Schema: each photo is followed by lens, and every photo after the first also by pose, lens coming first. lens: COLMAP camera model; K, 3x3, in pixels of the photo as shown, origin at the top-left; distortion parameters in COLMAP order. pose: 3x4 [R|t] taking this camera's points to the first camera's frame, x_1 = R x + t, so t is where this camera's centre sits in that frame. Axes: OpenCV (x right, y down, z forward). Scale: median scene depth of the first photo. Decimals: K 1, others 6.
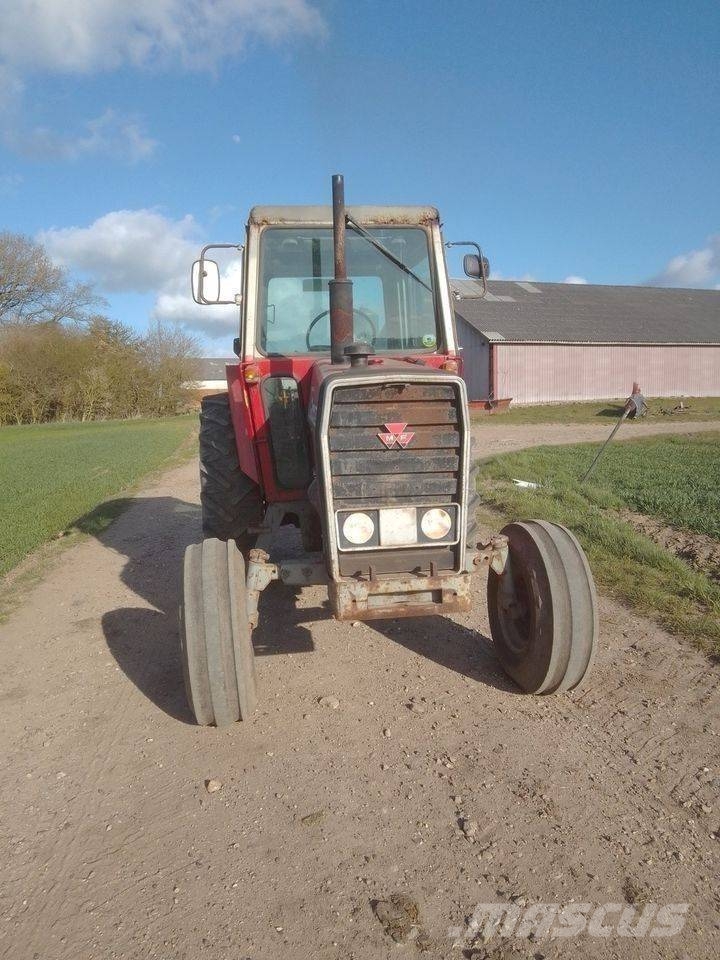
lens RADIAL K [[710.7, 0, 352.9], [0, 710.7, 483.5], [0, 0, 1]] dist [-0.048473, 0.002053]
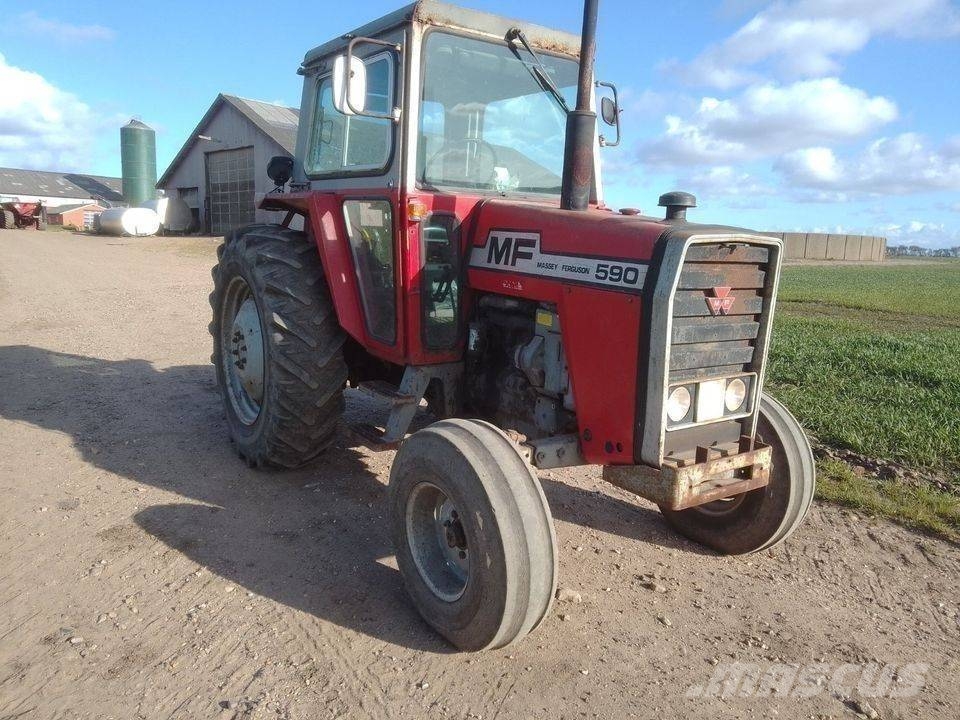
lens RADIAL K [[710.7, 0, 479.9], [0, 710.7, 368.8], [0, 0, 1]] dist [-0.048473, 0.002053]
pose [[0.897832, -0.022069, 0.439785, -0.596333], [-0.006870, 0.997920, 0.064103, -0.035336], [-0.440284, -0.060575, 0.895813, 0.317918]]
